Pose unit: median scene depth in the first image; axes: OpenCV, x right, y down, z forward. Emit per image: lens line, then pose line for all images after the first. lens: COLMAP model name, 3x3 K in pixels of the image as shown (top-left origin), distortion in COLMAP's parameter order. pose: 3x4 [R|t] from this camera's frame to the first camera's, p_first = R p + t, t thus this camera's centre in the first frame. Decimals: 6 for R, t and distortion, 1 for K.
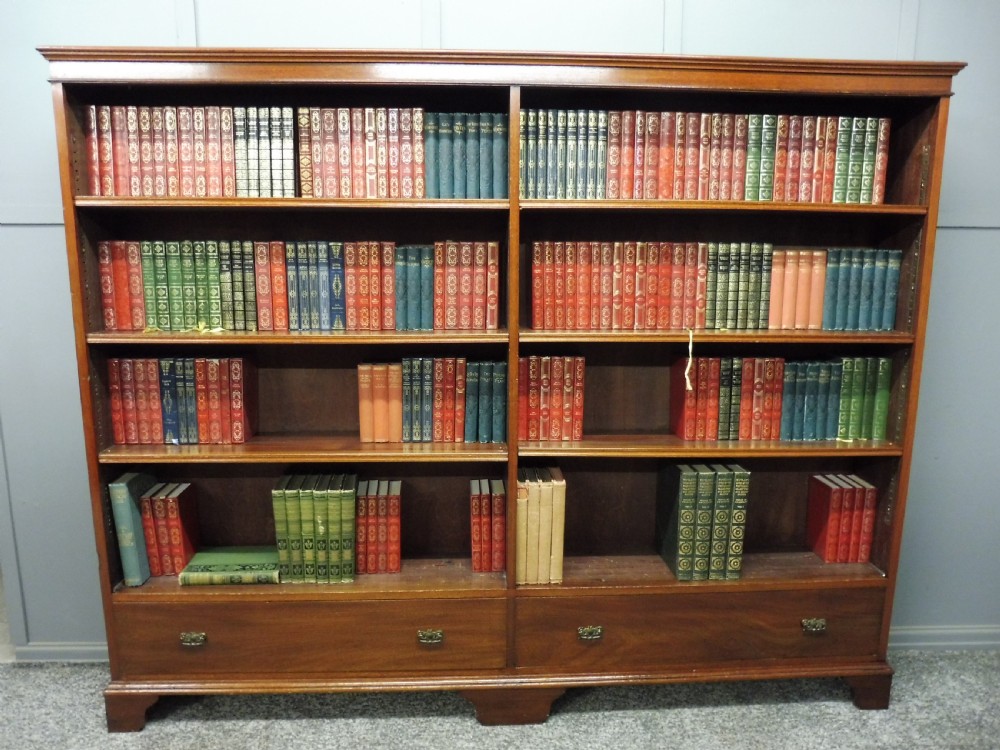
lens RADIAL K [[722.6, 0, 506.6], [0, 722.6, 378.0], [0, 0, 1]] dist [-0.046518, 0.005873]
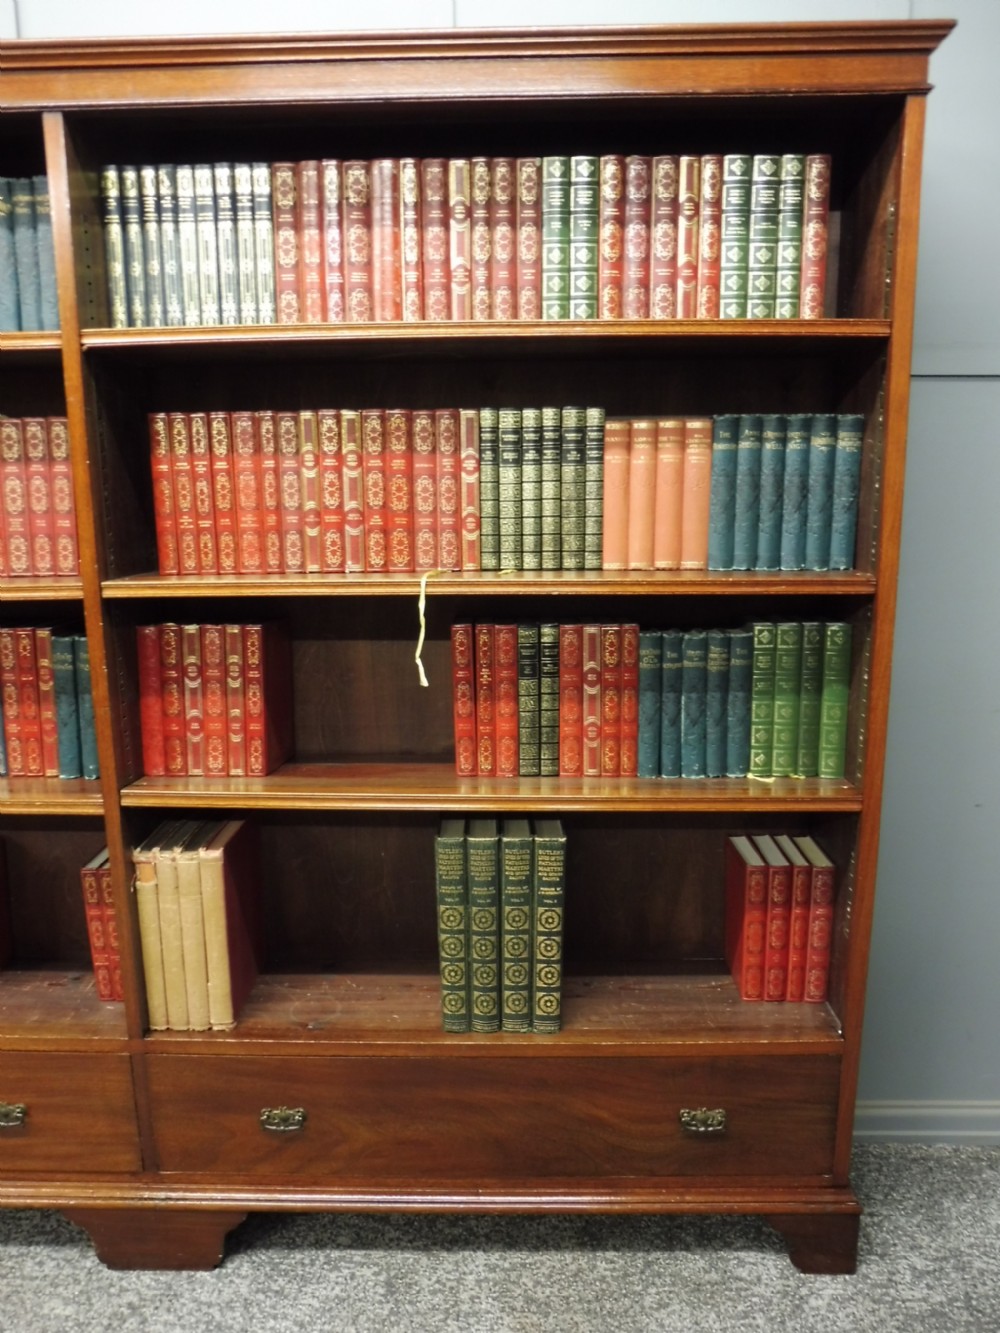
lens RADIAL K [[963.2, 0, 505.8], [0, 963.2, 682.1], [0, 0, 1]] dist [-0.046518, 0.005873]
pose [[0.997170, -0.000509, -0.075181, 0.351516], [0.002116, 0.999771, 0.021297, -0.000412], [0.075153, -0.021395, 0.996942, 0.288334]]
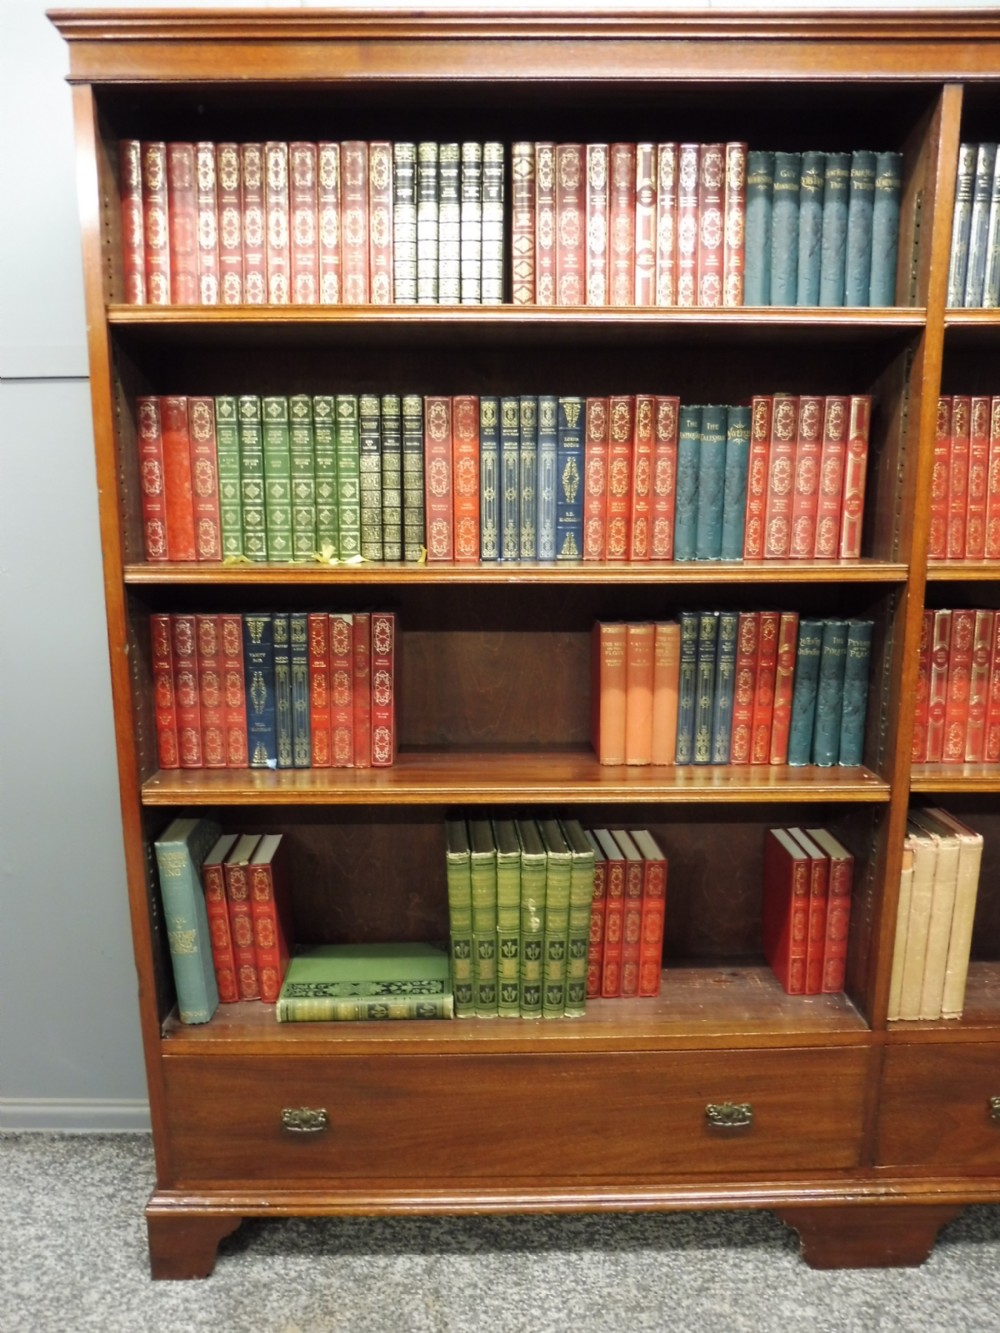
lens RADIAL K [[963.2, 0, 498.2], [0, 963.2, 669.6], [0, 0, 1]] dist [-0.046518, 0.005873]
pose [[0.999091, -0.000729, -0.042632, -0.253598], [0.001218, 0.999934, 0.011440, 0.007772], [0.042621, -0.011481, 0.999025, 0.264756]]
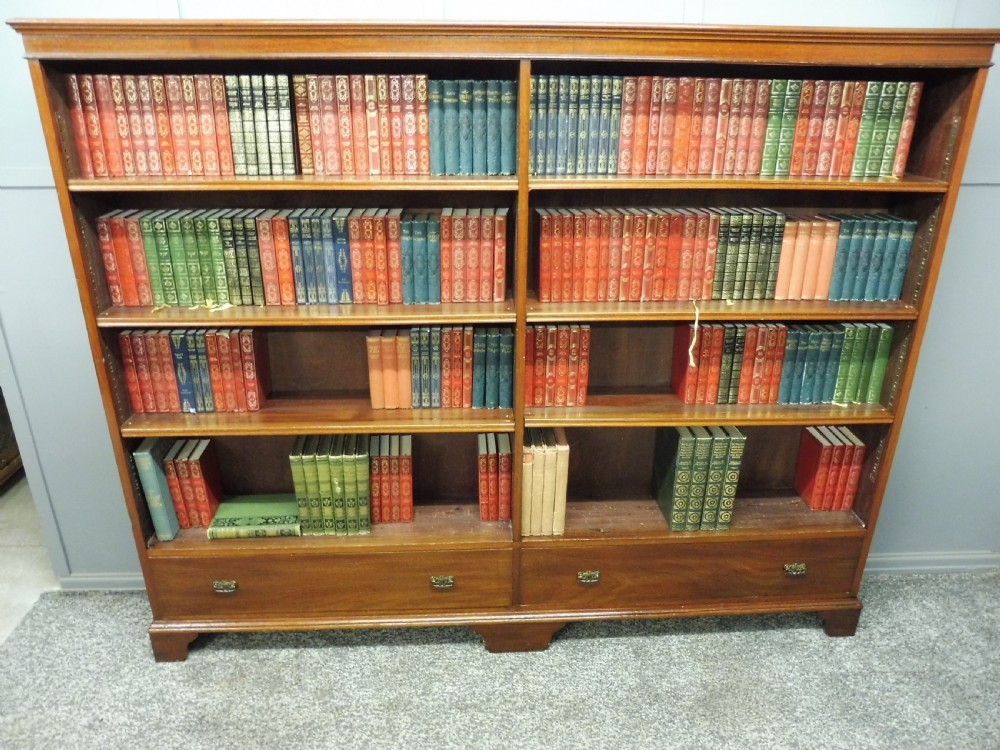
lens RADIAL K [[722.6, 0, 507.2], [0, 722.6, 379.2], [0, 0, 1]] dist [-0.046518, 0.005873]
pose [[0.999991, 0.002021, 0.003764, -0.012738], [-0.002798, 0.975578, 0.219635, -0.182146], [-0.003228, -0.219643, 0.975575, -0.001098]]
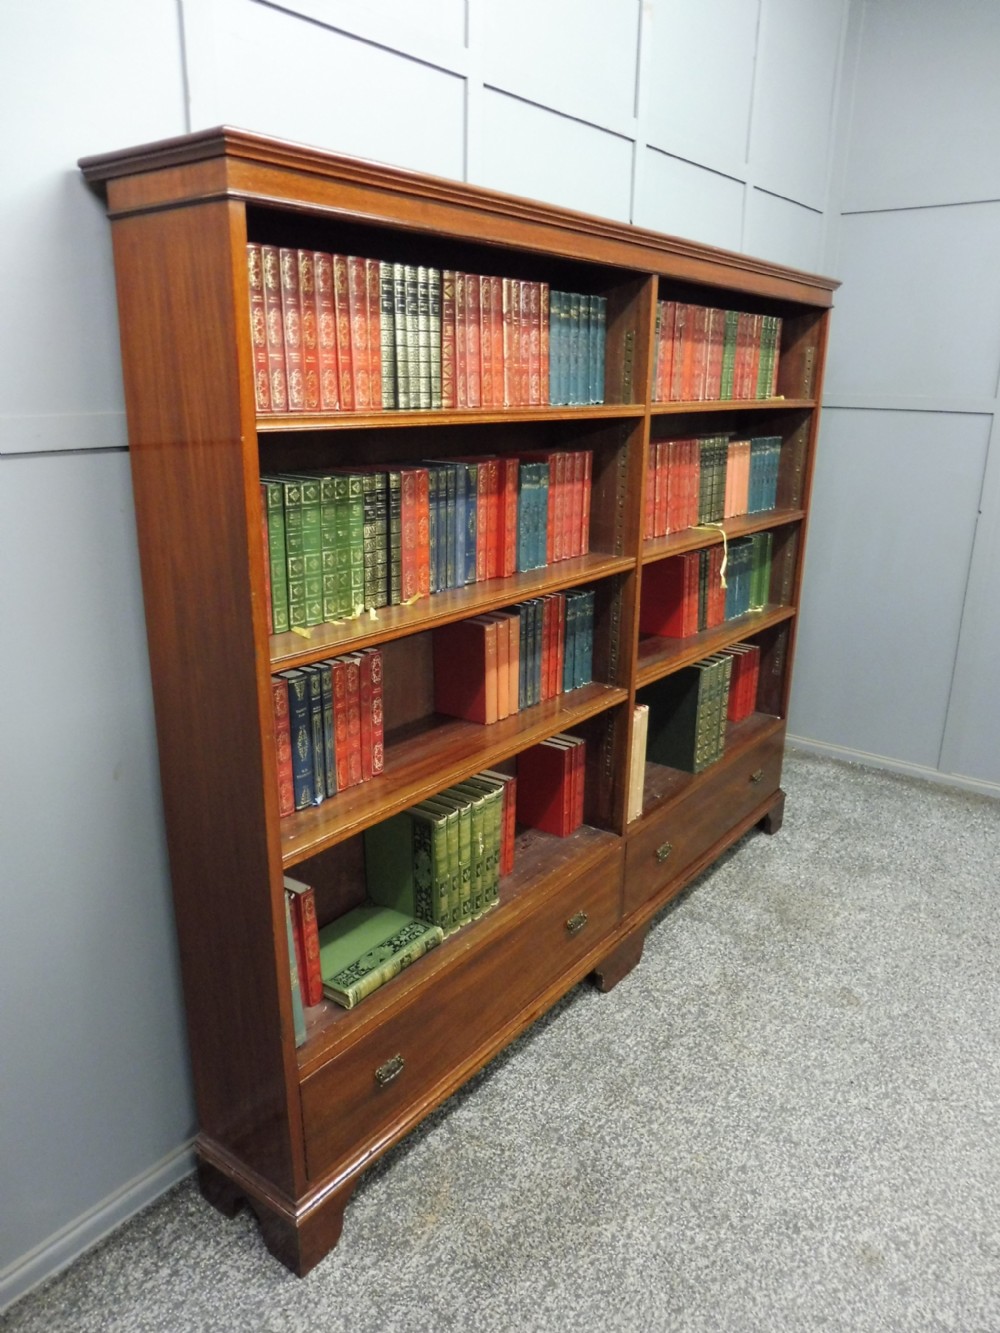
lens RADIAL K [[963.2, 0, 498.6], [0, 963.2, 668.1], [0, 0, 1]] dist [-0.046518, 0.005873]
pose [[0.645957, -0.221785, 0.730445, -0.938852], [0.128307, 0.974796, 0.182510, -0.155936], [-0.752513, -0.024173, 0.658133, 0.326061]]
